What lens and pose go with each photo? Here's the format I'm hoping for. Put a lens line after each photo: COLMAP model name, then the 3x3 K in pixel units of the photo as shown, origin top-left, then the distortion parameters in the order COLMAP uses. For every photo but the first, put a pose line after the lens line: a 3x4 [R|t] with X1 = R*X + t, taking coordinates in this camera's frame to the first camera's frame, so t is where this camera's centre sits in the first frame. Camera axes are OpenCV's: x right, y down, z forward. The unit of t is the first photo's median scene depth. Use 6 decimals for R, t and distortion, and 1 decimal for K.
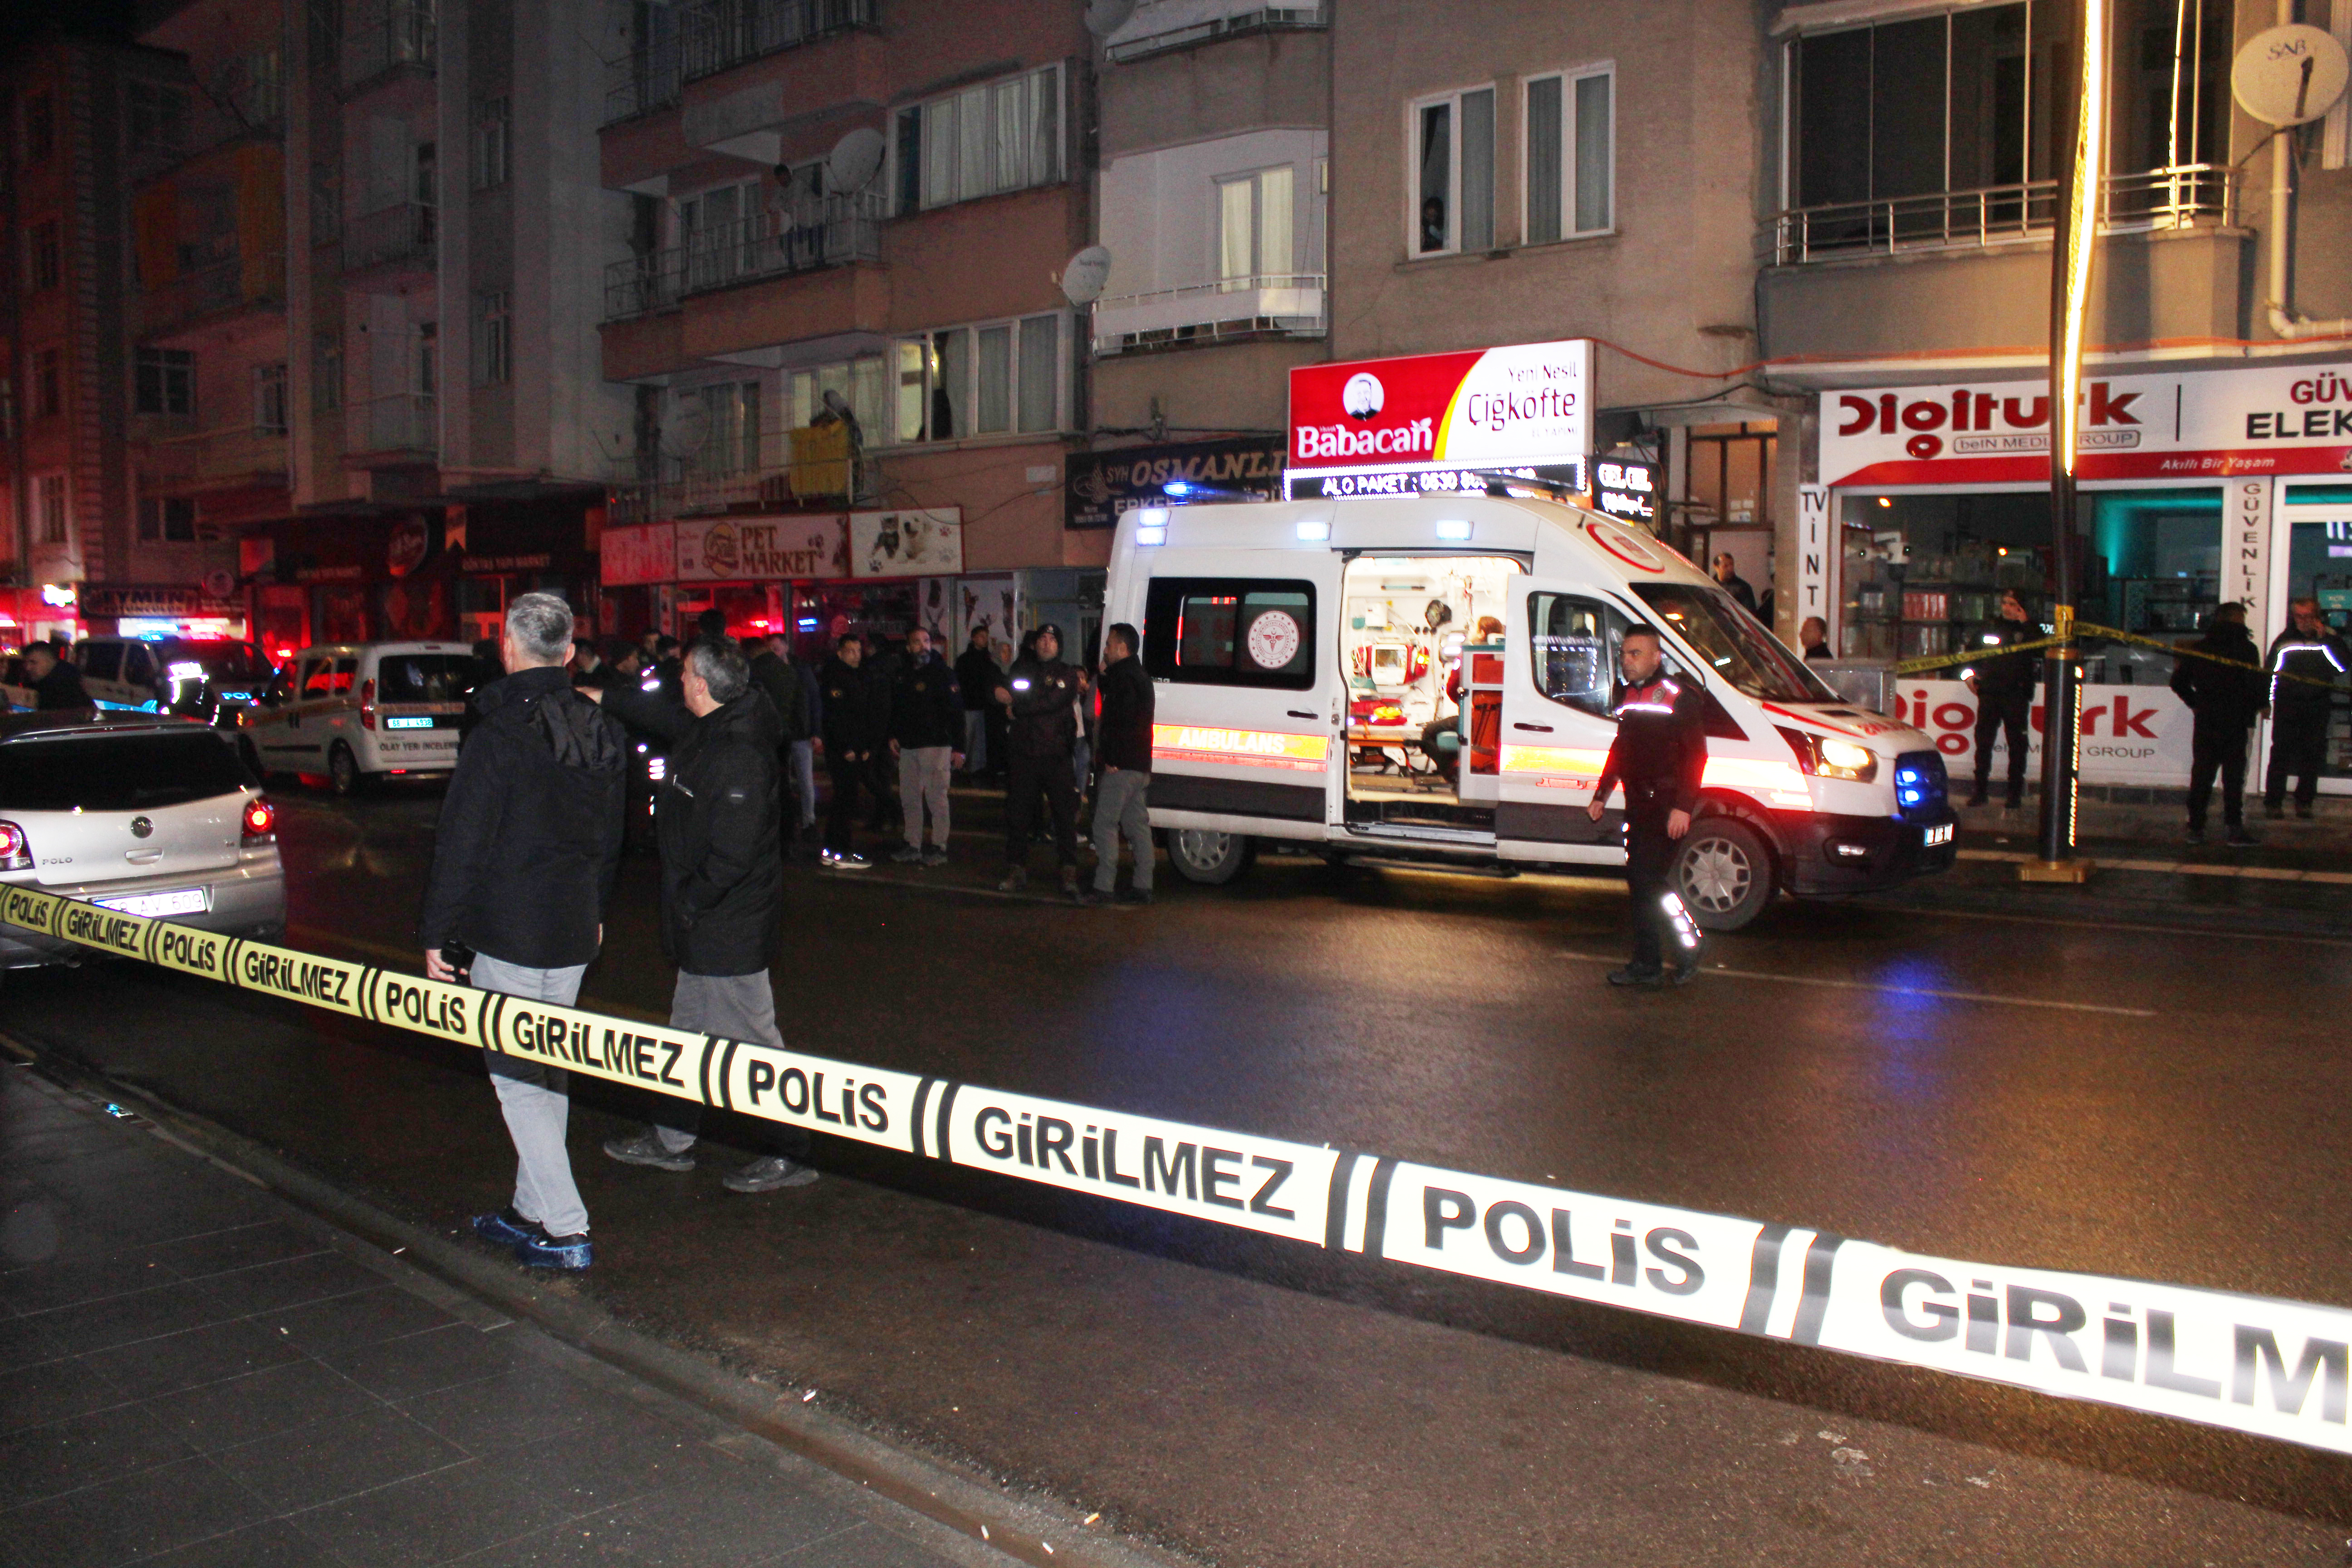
lens RADIAL K [[1829.8, 0, 1232.9], [0, 1829.8, 736.8], [0, 0, 1]] dist [-0.220759, 0.186750]
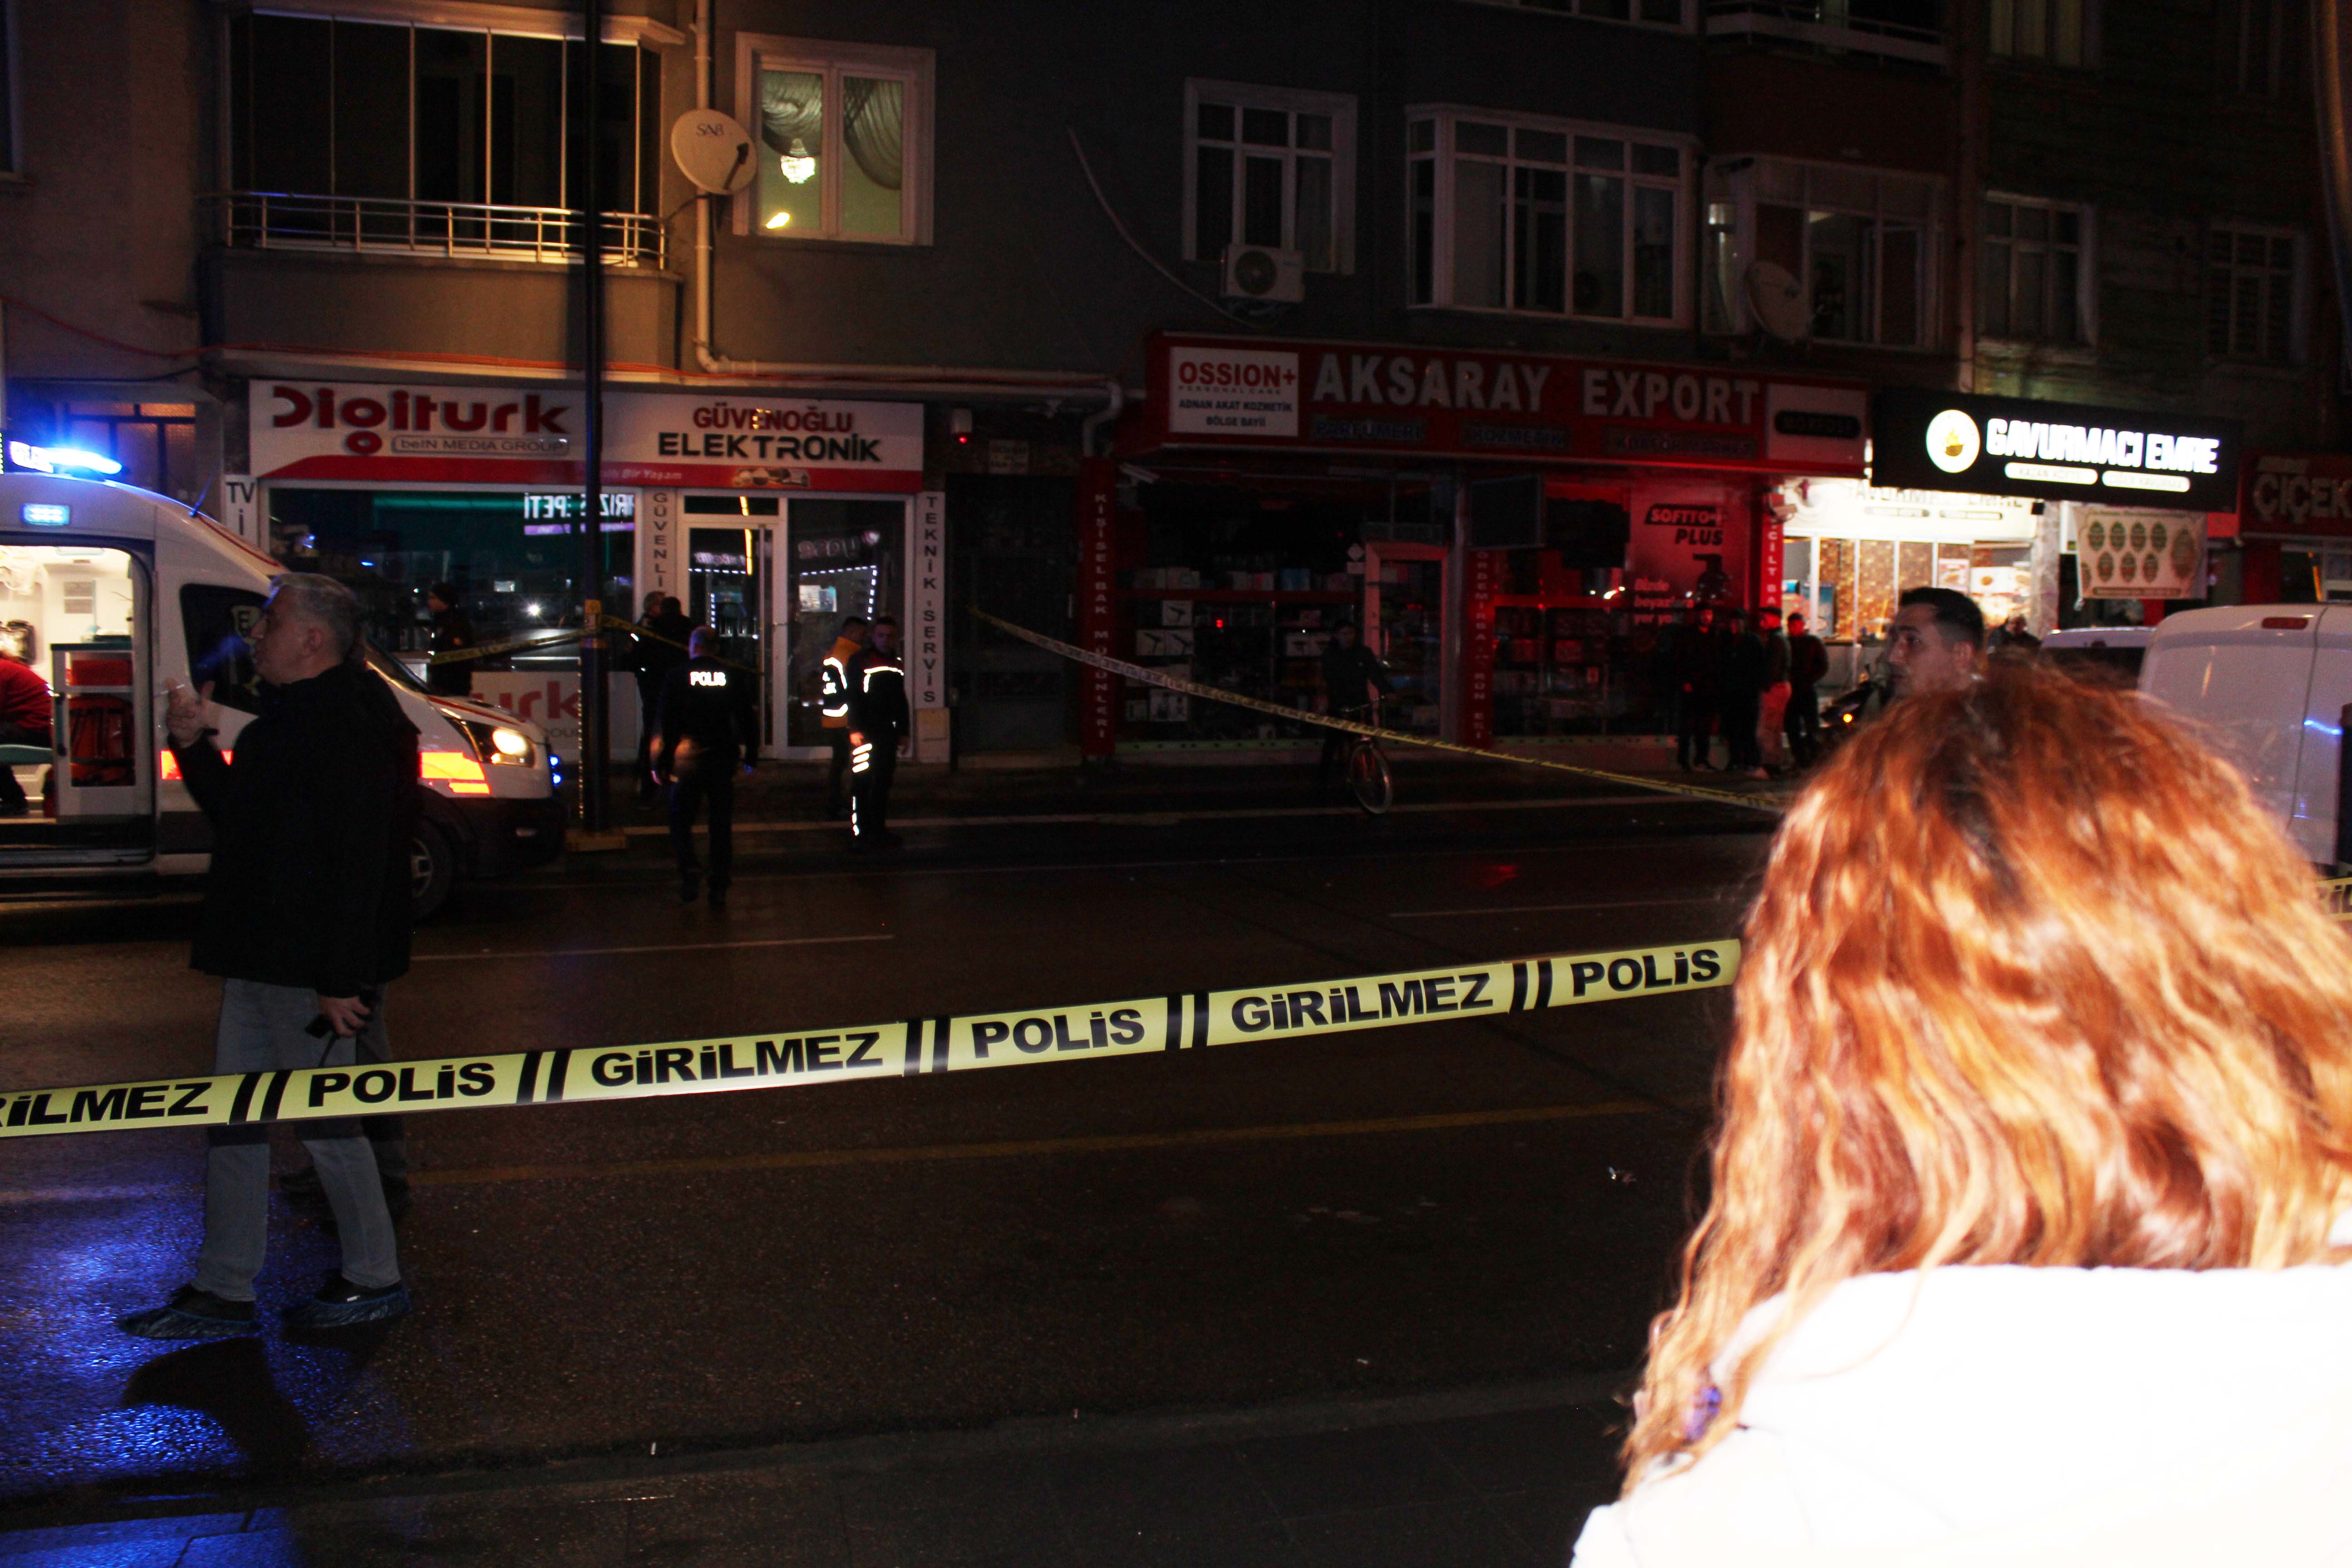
lens RADIAL K [[1829.8, 0, 1232.9], [0, 1829.8, 736.8], [0, 0, 1]] dist [-0.220759, 0.186750]
pose [[0.552463, -0.047041, 0.832209, -0.185068], [0.039683, 0.998758, 0.030112, -0.005813], [-0.832592, 0.016389, 0.553644, 0.030294]]
